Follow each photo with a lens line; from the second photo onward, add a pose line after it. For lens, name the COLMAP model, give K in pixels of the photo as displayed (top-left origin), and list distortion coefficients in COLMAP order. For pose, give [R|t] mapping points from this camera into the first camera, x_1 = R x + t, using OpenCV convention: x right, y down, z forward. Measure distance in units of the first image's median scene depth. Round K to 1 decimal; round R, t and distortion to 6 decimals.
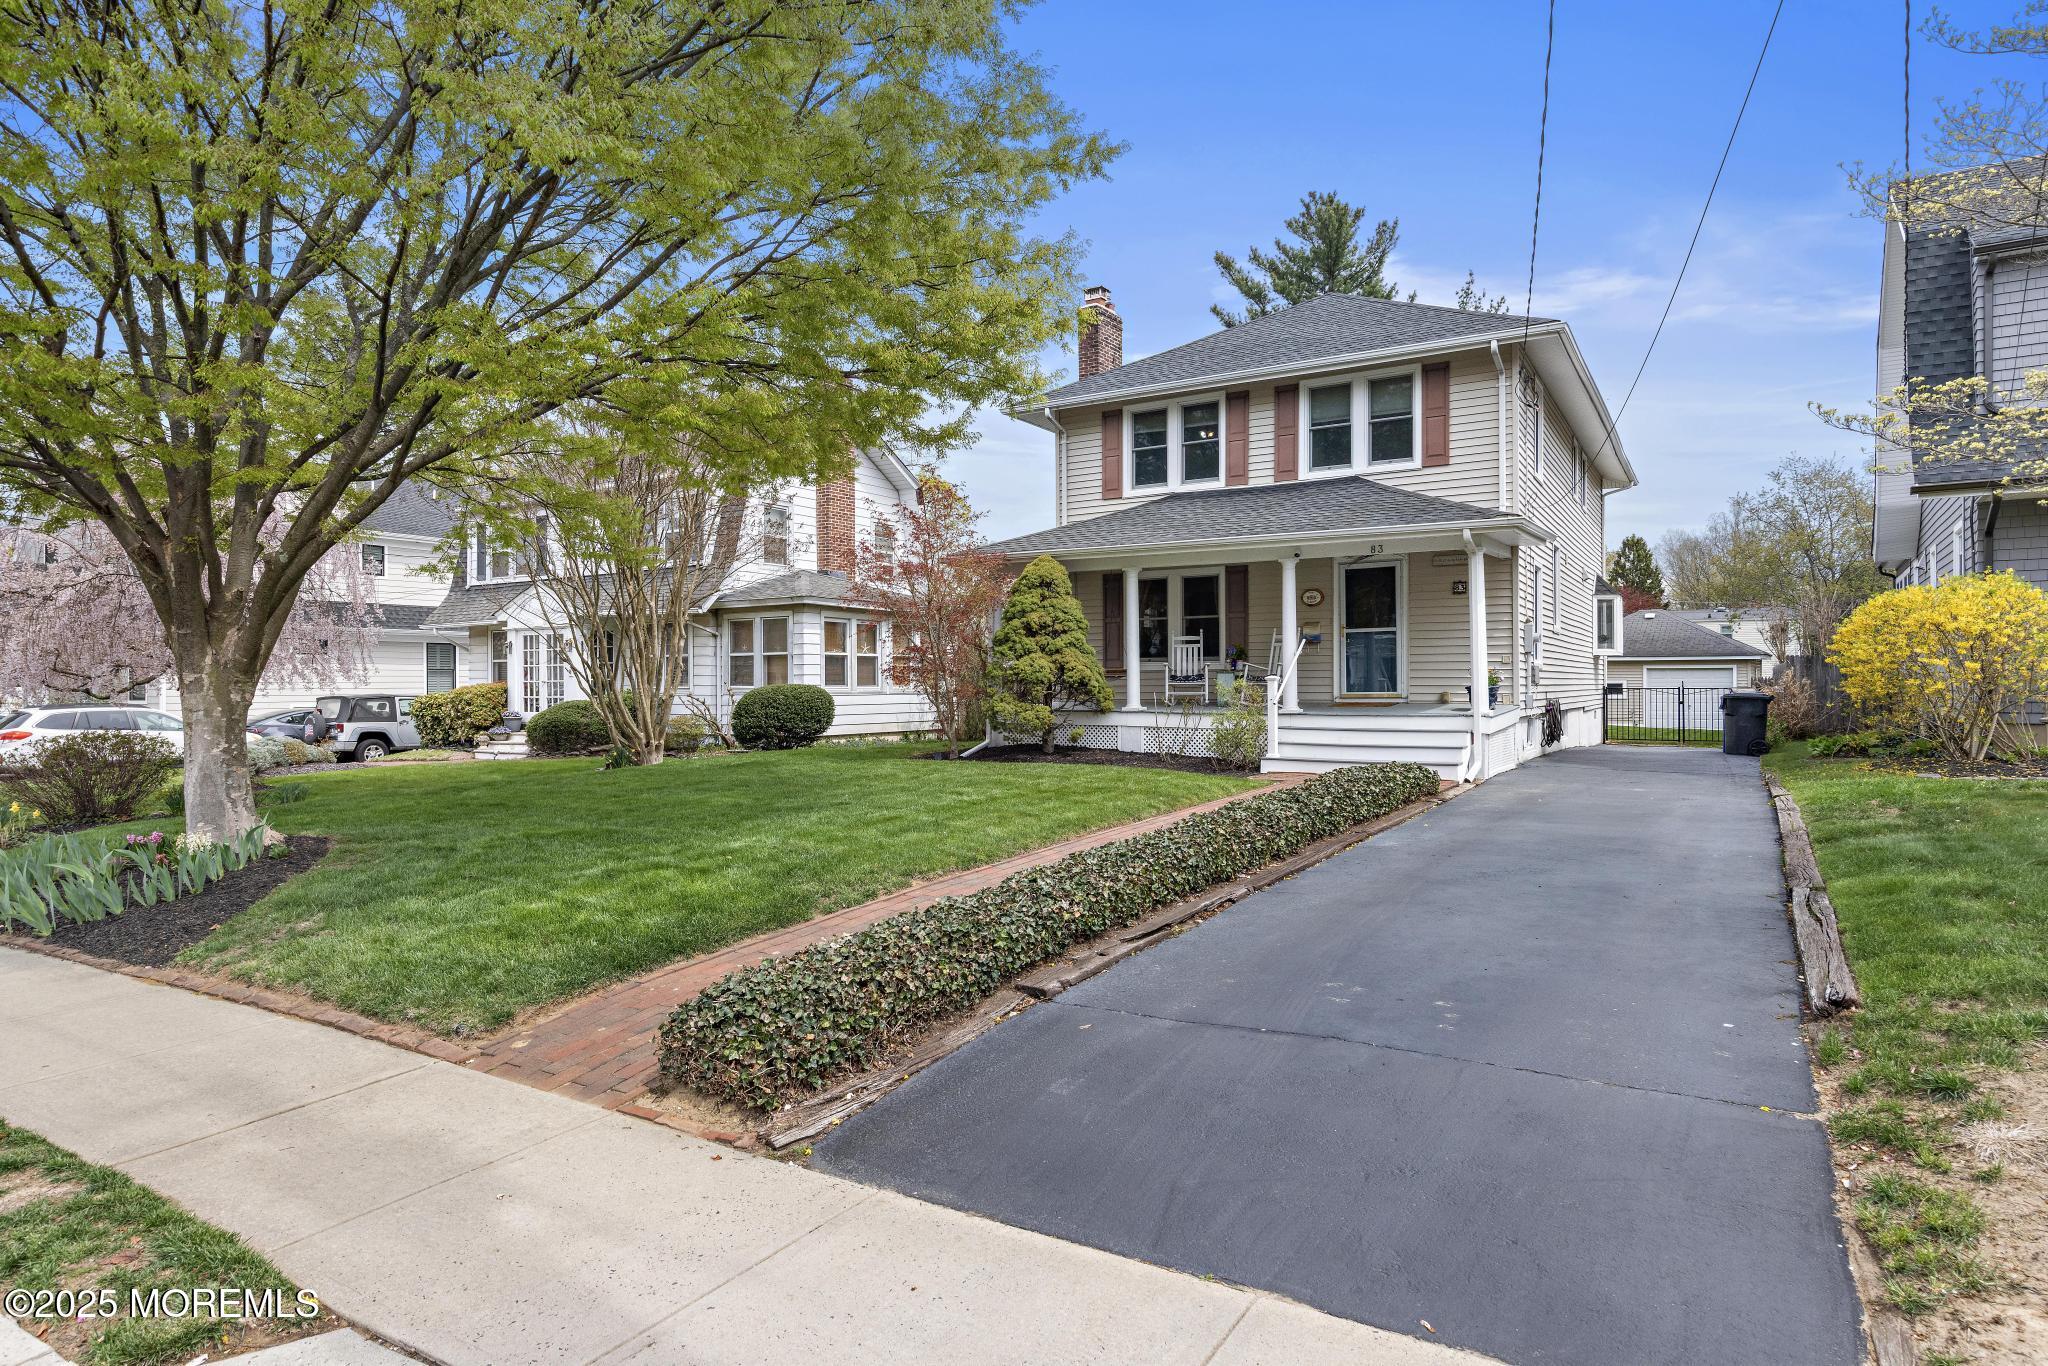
lens RADIAL K [[1168.4, 0, 1021.7], [0, 1168.4, 680.7], [0, 0, 1]] dist [0.000653, 0.000008]
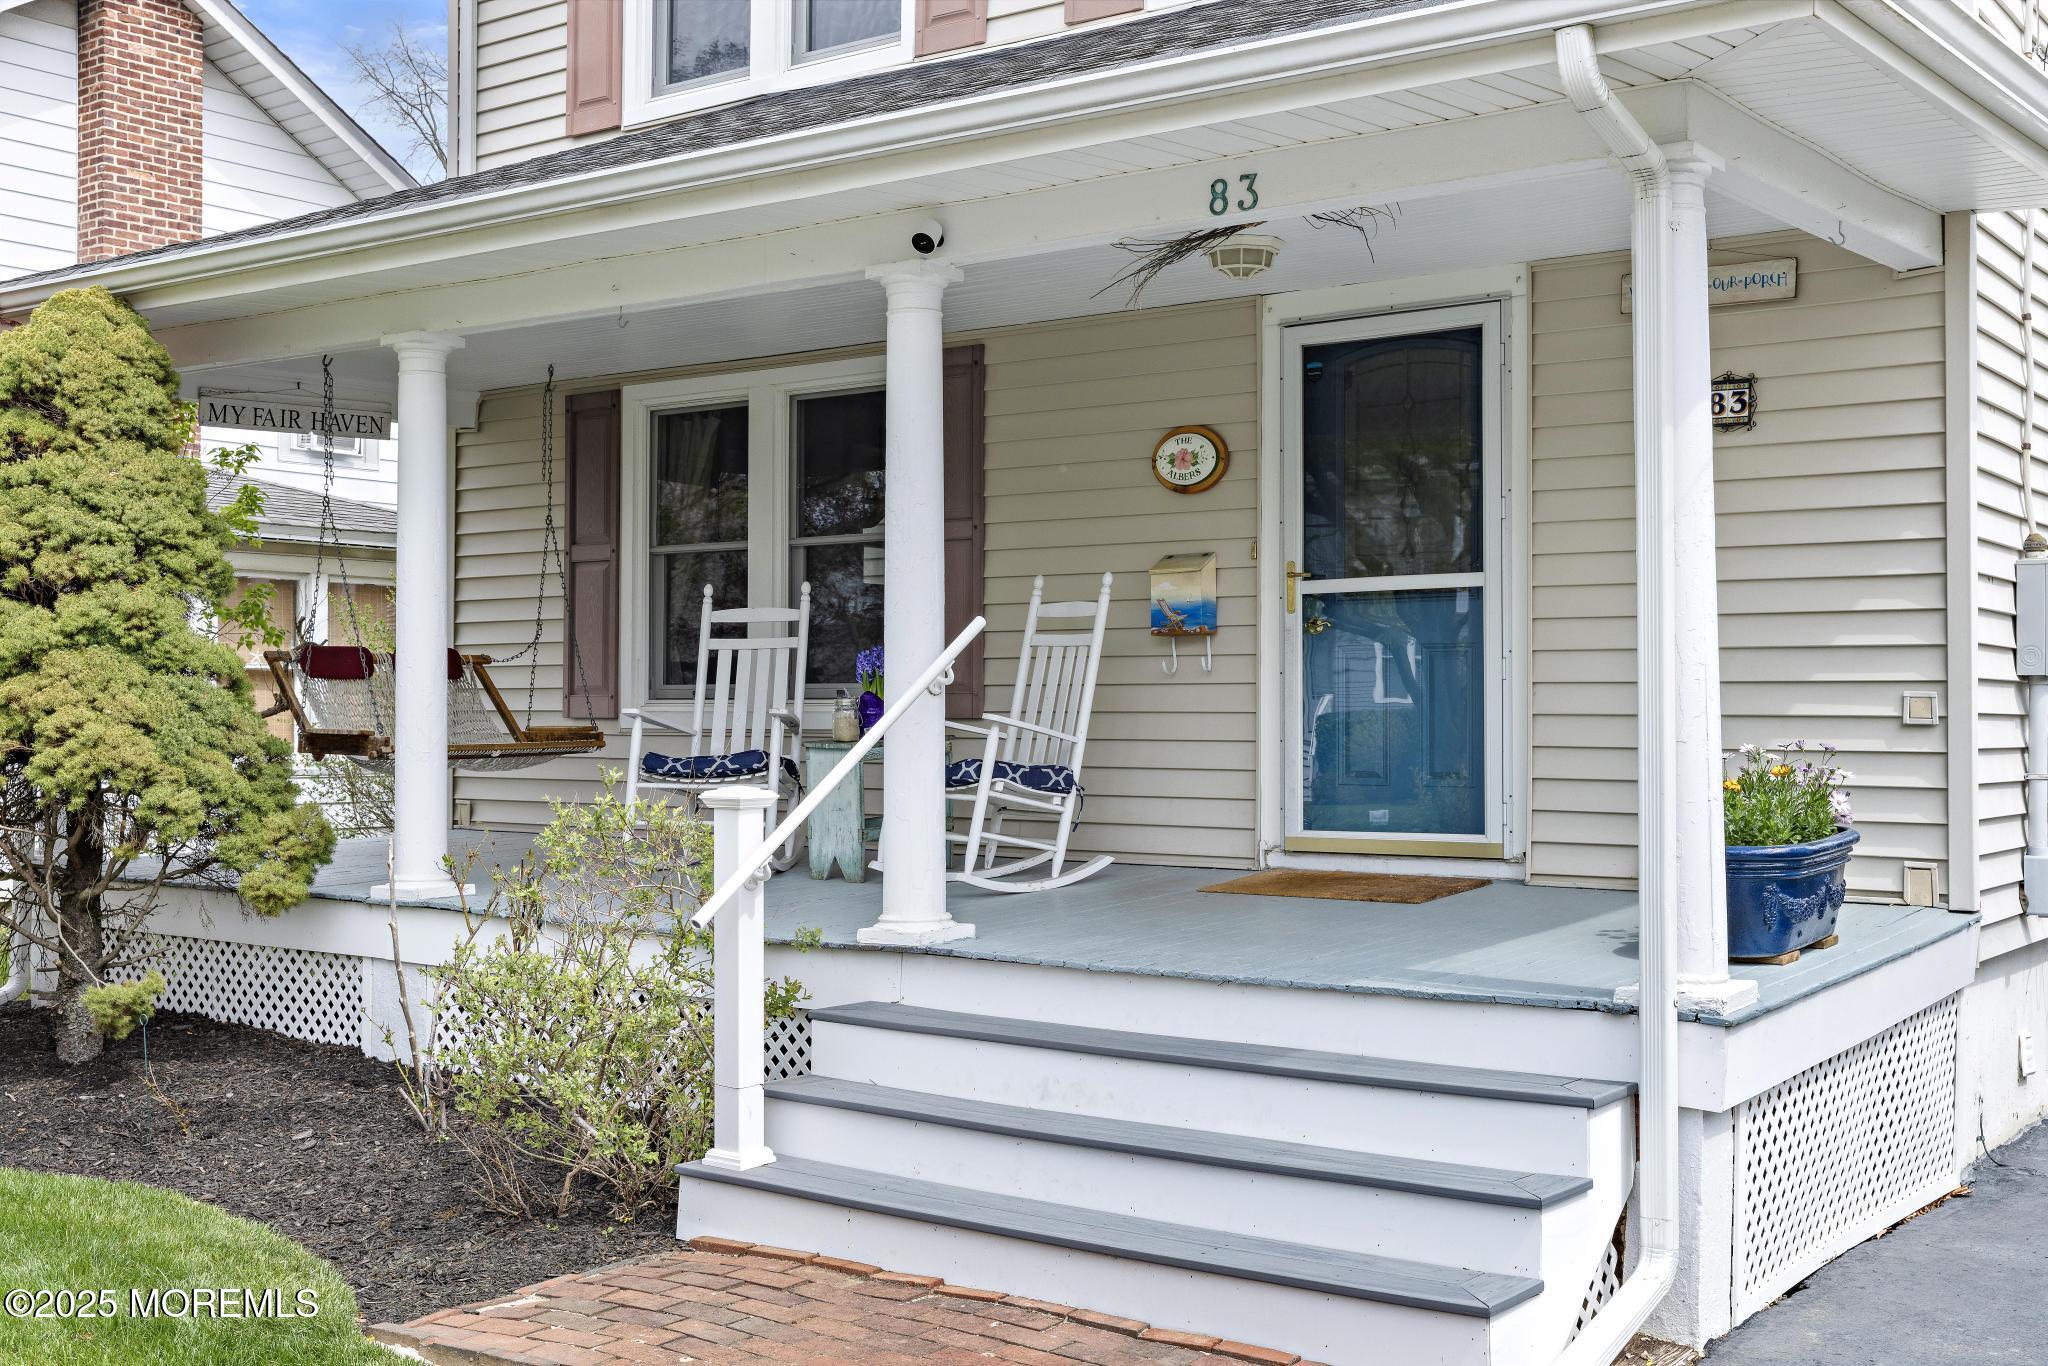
lens RADIAL K [[2259.0, 0, 1025.5], [0, 2259.0, 684.3], [0, 0, 1]] dist [0.022486, 0.000000]
pose [[0.995769, 0.006247, -0.091678, 0.277578], [-0.007007, 0.999944, -0.007977, -0.018182], [0.091623, 0.008586, 0.995757, 0.535074]]
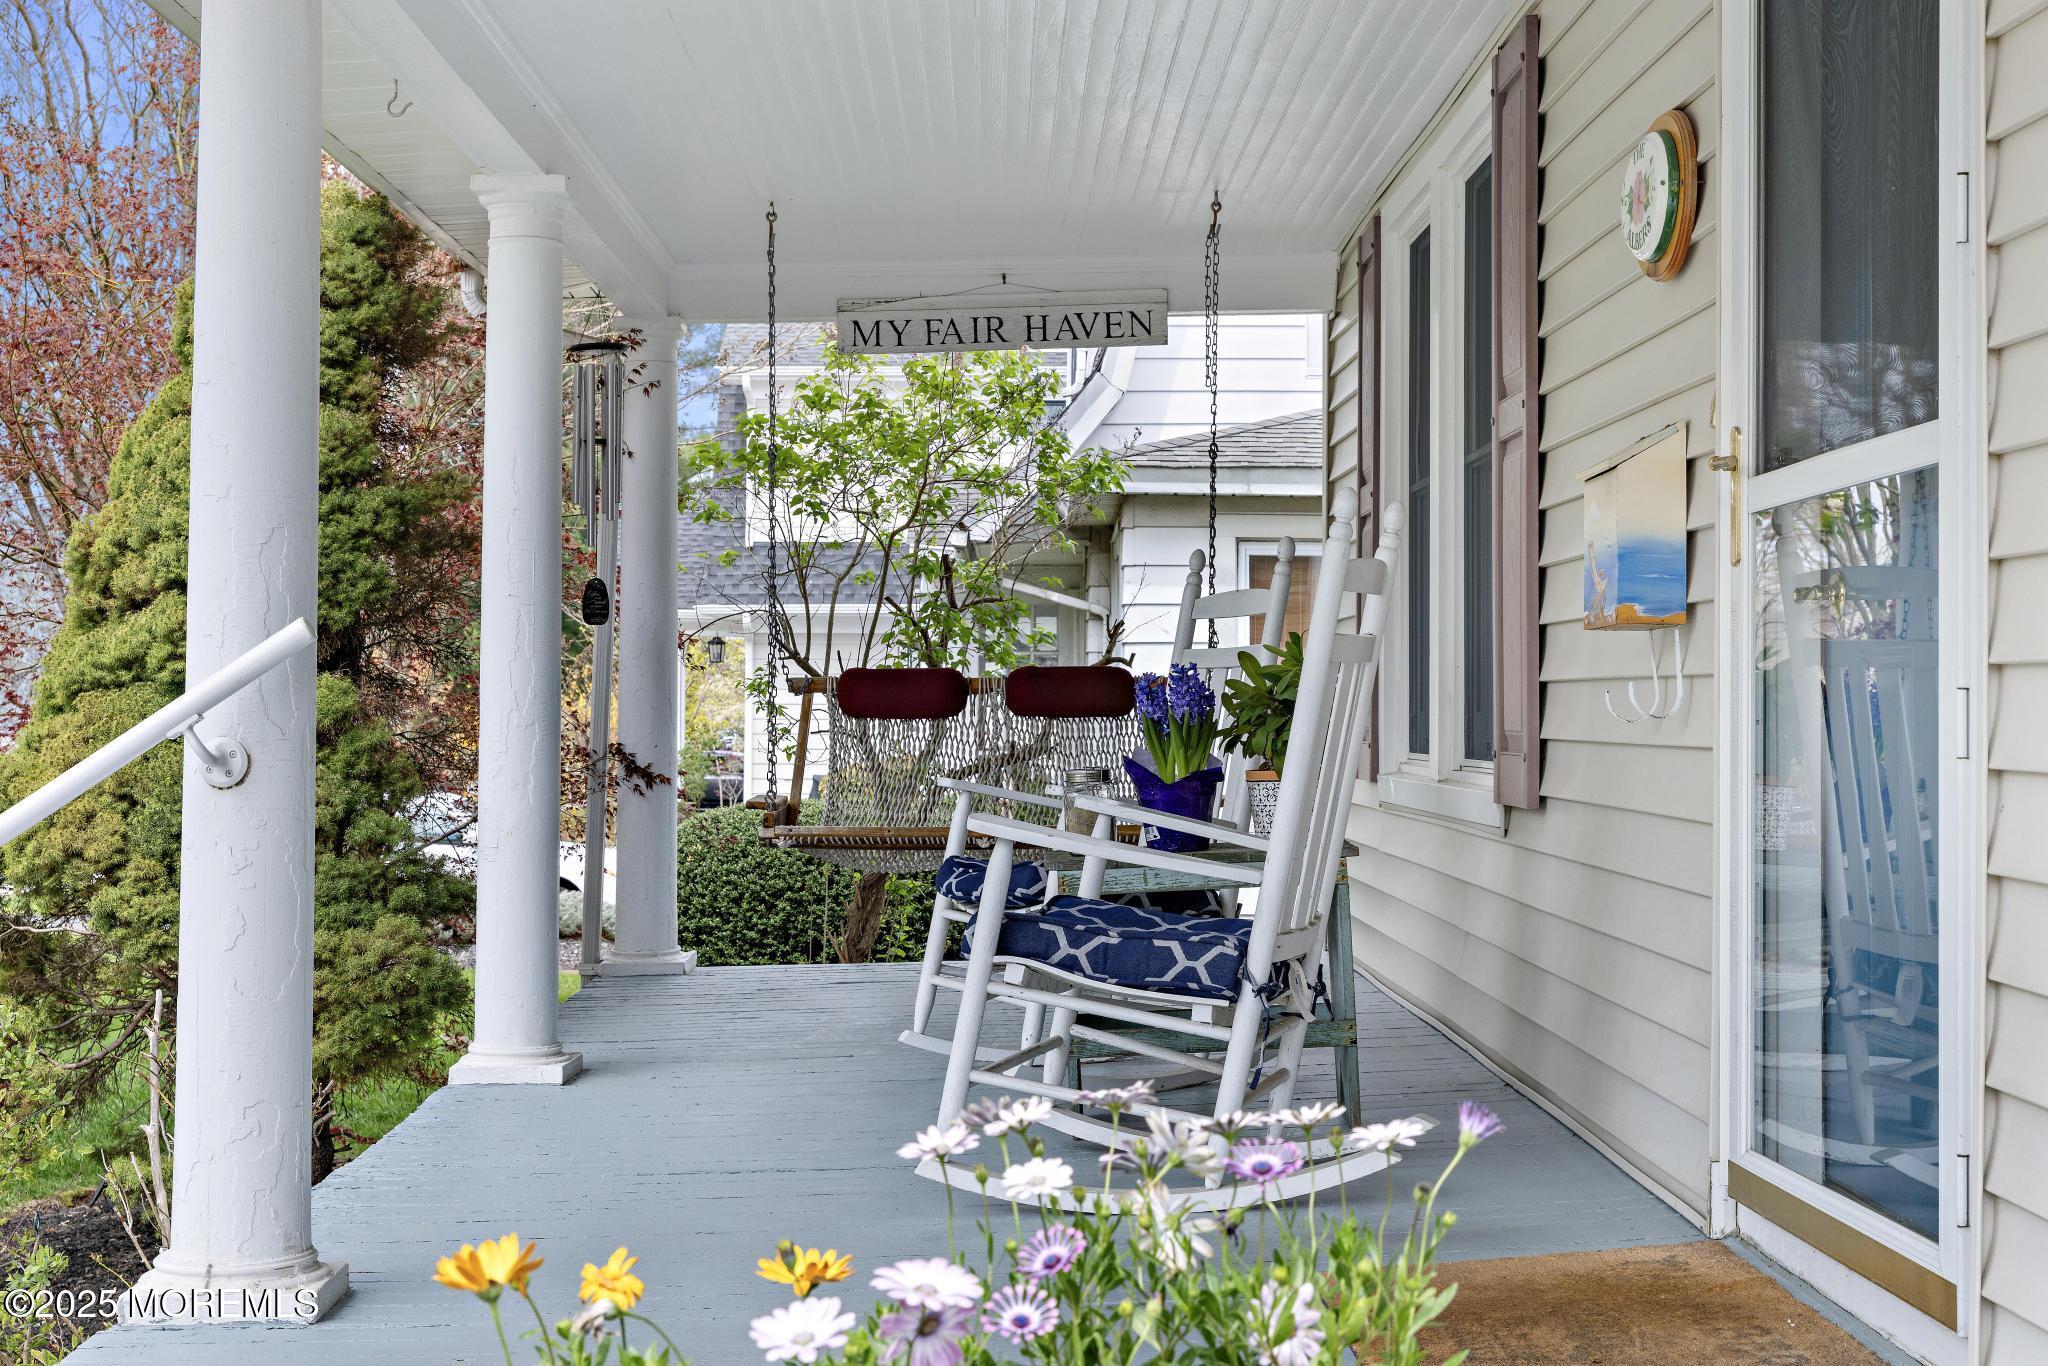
lens RADIAL K [[2766.4, 0, 1020.2], [0, 2766.4, 684.4], [0, 0, 1]] dist [0.028890, 0.000000]
pose [[0.522321, 0.001809, -0.852747, 0.471807], [-0.005783, 0.999982, -0.001421, -0.028921], [0.852729, 0.005673, 0.522323, 0.896034]]
